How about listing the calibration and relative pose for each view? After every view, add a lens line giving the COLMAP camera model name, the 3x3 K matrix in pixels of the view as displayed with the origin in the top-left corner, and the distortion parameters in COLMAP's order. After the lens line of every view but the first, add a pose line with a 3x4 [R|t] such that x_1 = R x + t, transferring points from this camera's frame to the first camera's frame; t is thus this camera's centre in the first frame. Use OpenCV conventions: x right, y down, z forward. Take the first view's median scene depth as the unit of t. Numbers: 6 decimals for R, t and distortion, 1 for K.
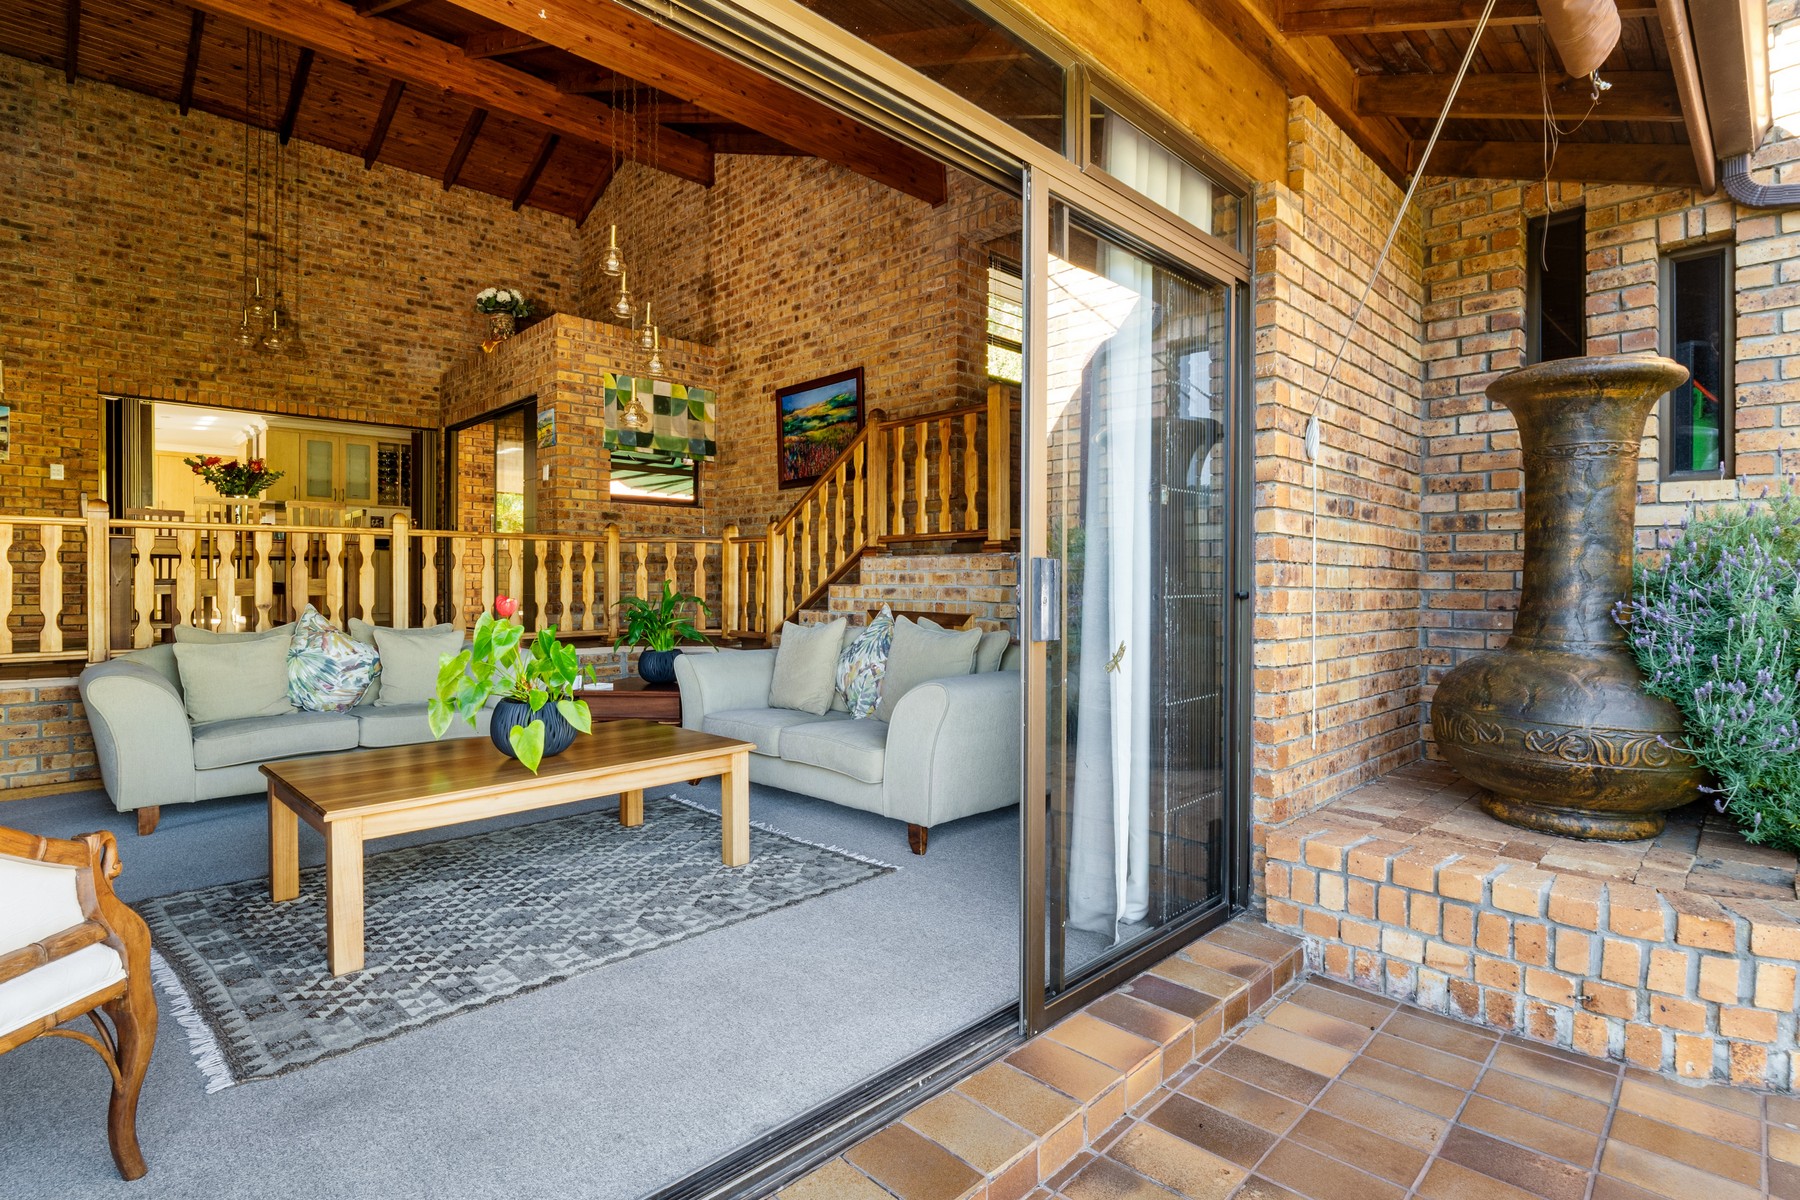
lens RADIAL K [[917.7, 0, 908.4], [0, 917.7, 583.1], [0, 0, 1]] dist [-0.017526, 0.001128]
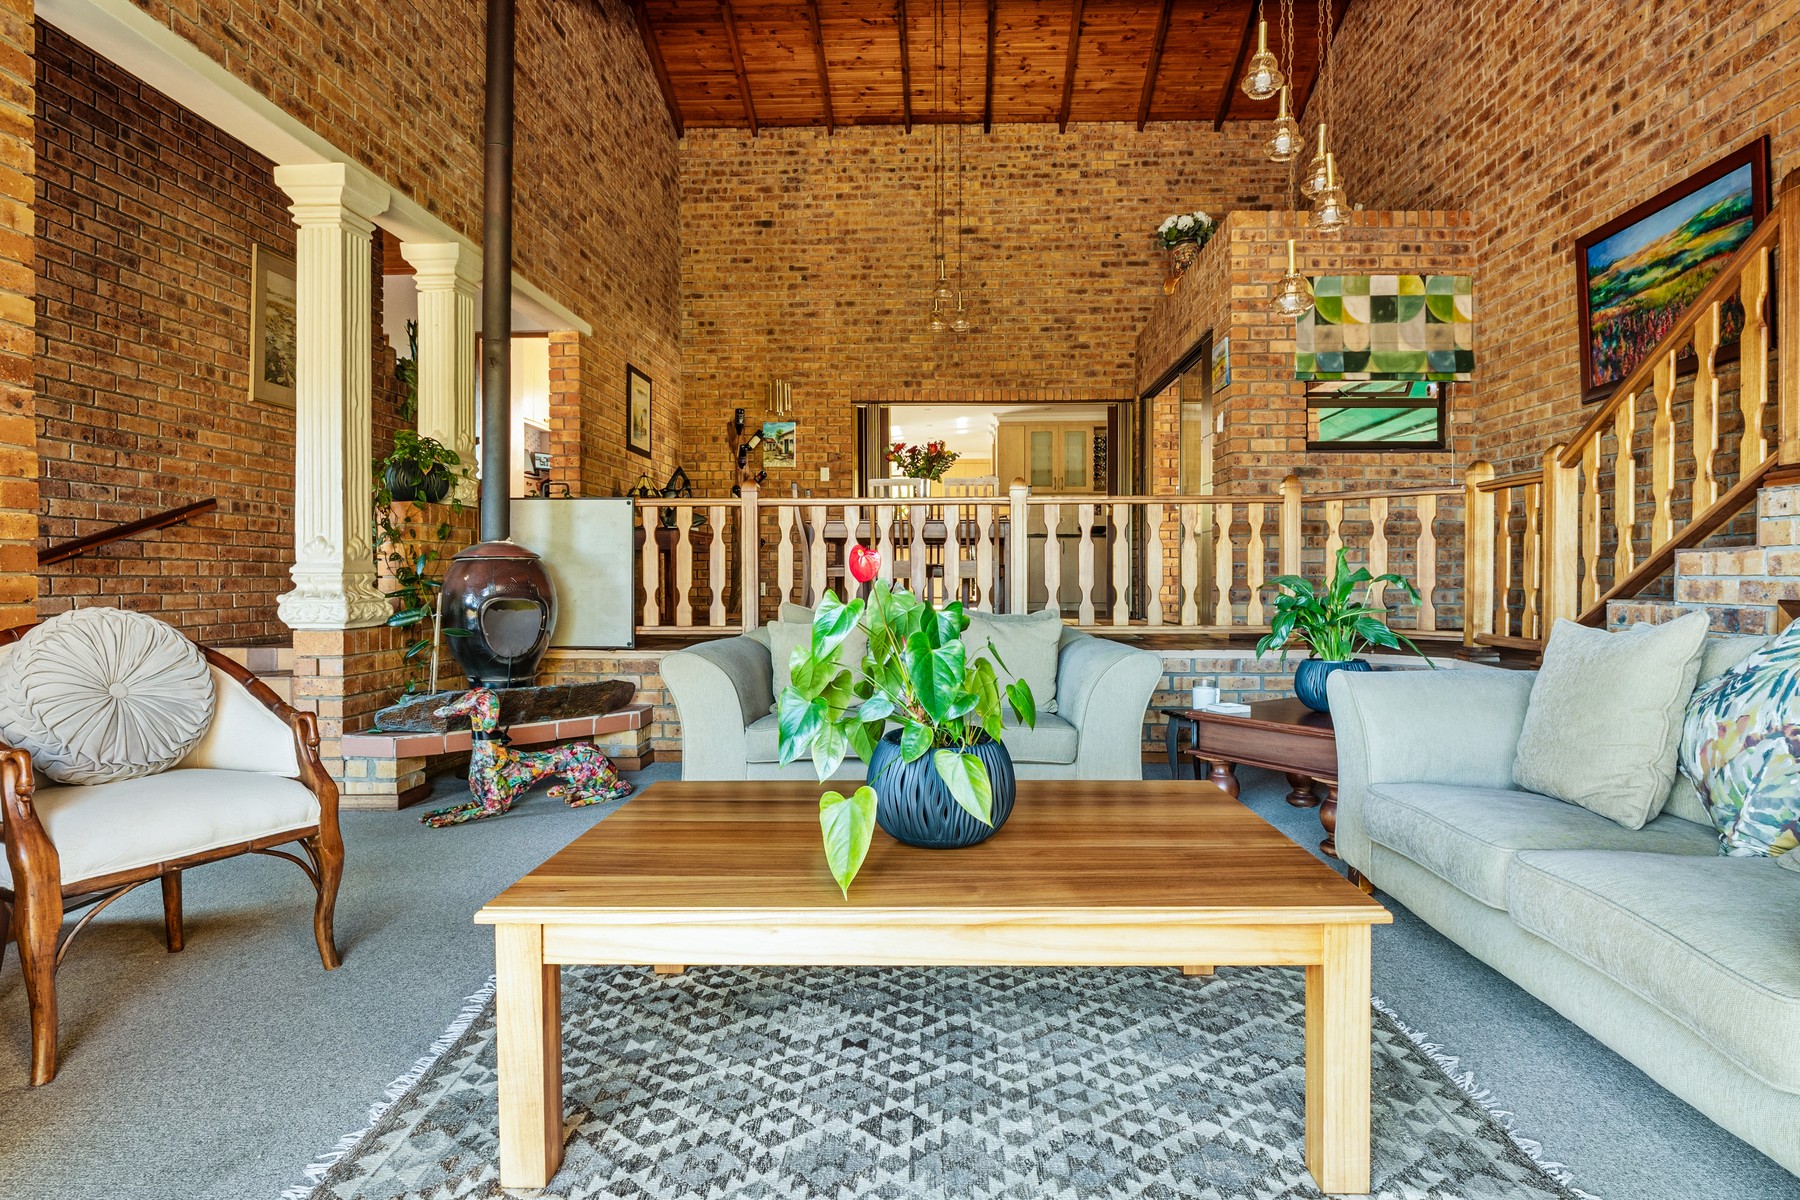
lens RADIAL K [[917.7, 0, 906.2], [0, 917.7, 589.3], [0, 0, 1]] dist [-0.017526, 0.001128]
pose [[0.685439, 0.006485, -0.728101, -0.010989], [0.000091, 0.999960, 0.008992, 0.015394], [0.728130, -0.006230, 0.685411, 0.284158]]
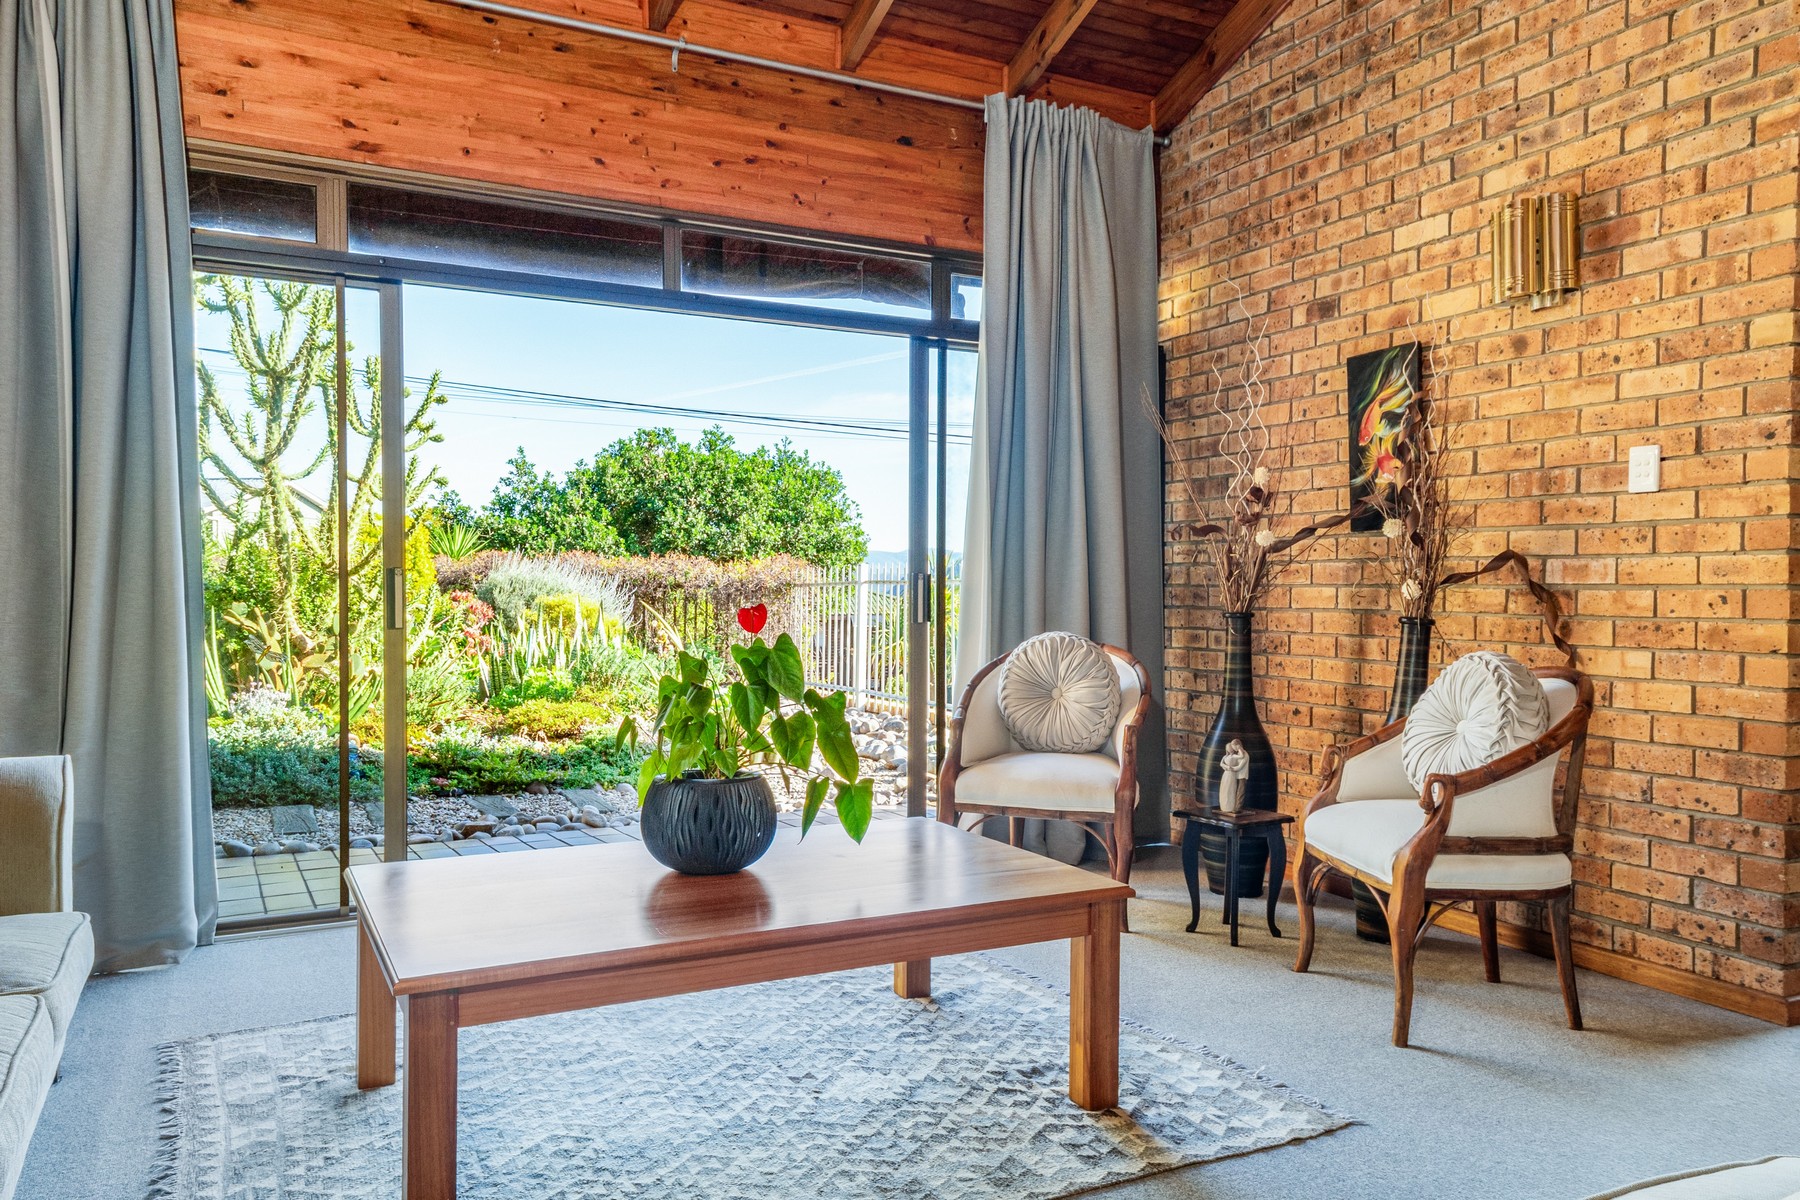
lens RADIAL K [[1260.8, 0, 939.9], [0, 1260.8, 624.7], [0, 0, 1]] dist [0.036041, -0.003054]
pose [[-0.964163, -0.010143, 0.265115, -0.363867], [-0.002566, 0.999579, 0.028908, 0.000227], [-0.265297, 0.027192, -0.963783, 0.825438]]
